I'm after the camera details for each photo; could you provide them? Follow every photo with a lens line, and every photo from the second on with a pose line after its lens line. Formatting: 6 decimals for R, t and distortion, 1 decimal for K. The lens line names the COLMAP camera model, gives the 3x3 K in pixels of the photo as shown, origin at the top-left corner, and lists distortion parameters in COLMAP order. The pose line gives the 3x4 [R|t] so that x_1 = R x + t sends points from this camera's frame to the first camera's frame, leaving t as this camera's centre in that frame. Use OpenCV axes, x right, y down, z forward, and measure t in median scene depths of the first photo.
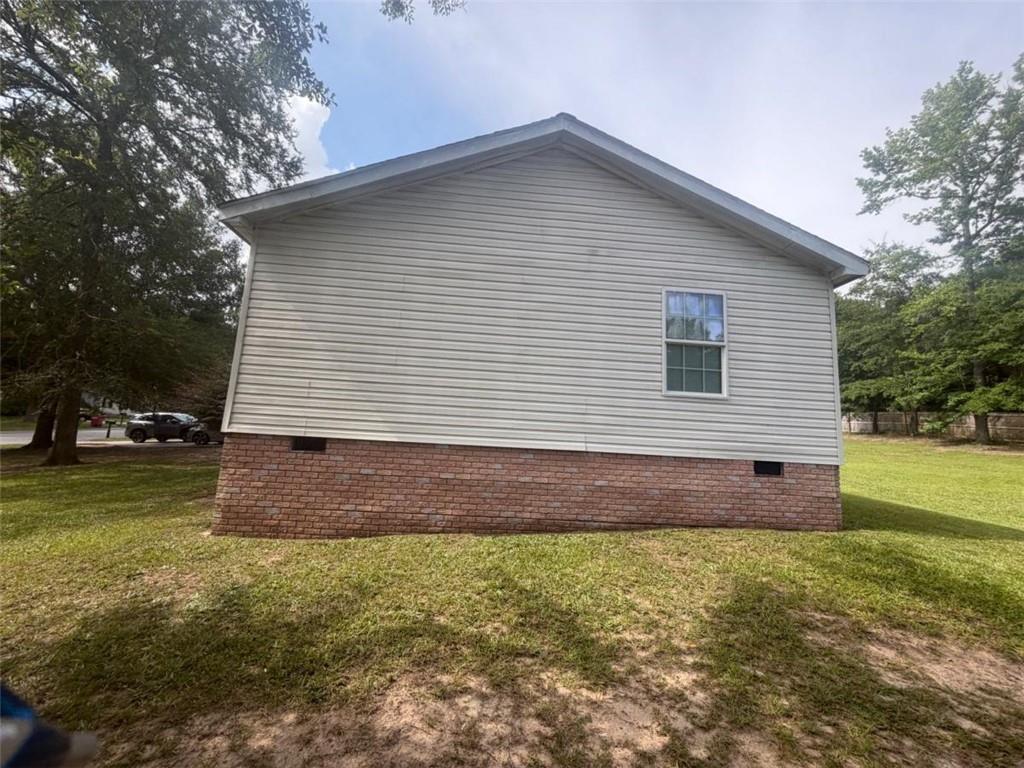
lens RADIAL K [[408.0, 0, 513.4], [0, 408.0, 387.5], [0, 0, 1]] dist [0.000968, 0.000440]
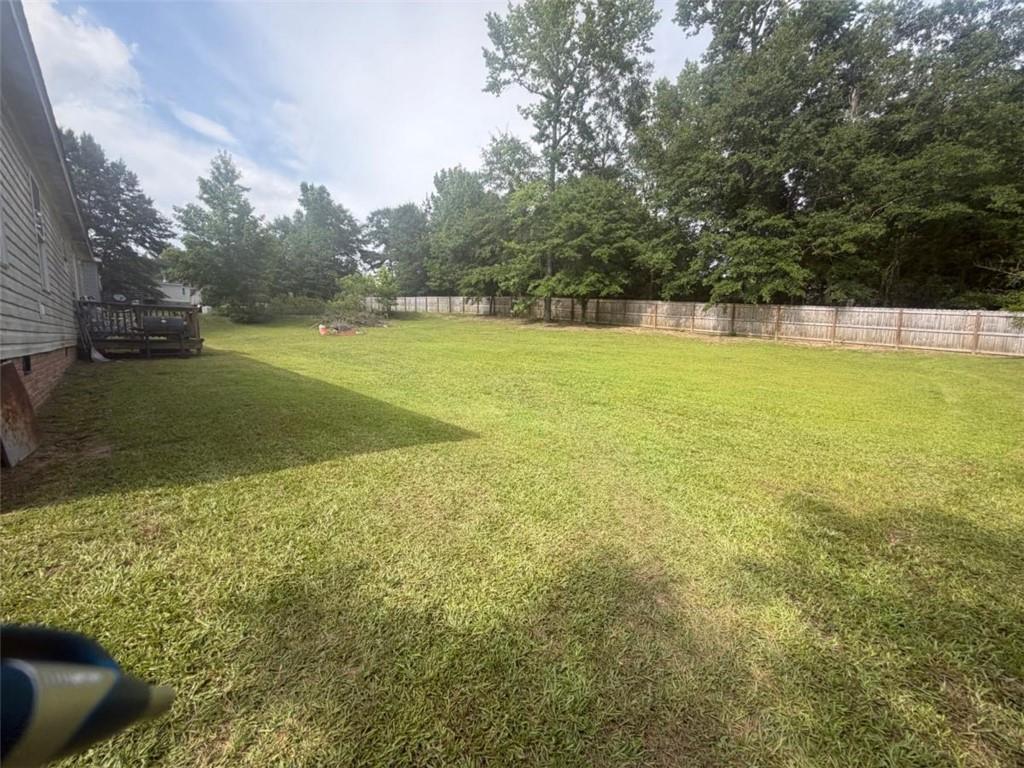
lens RADIAL K [[408.0, 0, 513.4], [0, 408.0, 387.5], [0, 0, 1]] dist [0.000968, 0.000440]
pose [[0.762570, -0.127698, 0.634177, 0.196158], [-0.052640, 0.964824, 0.257574, 0.010285], [-0.644761, -0.229801, 0.729023, 0.074007]]
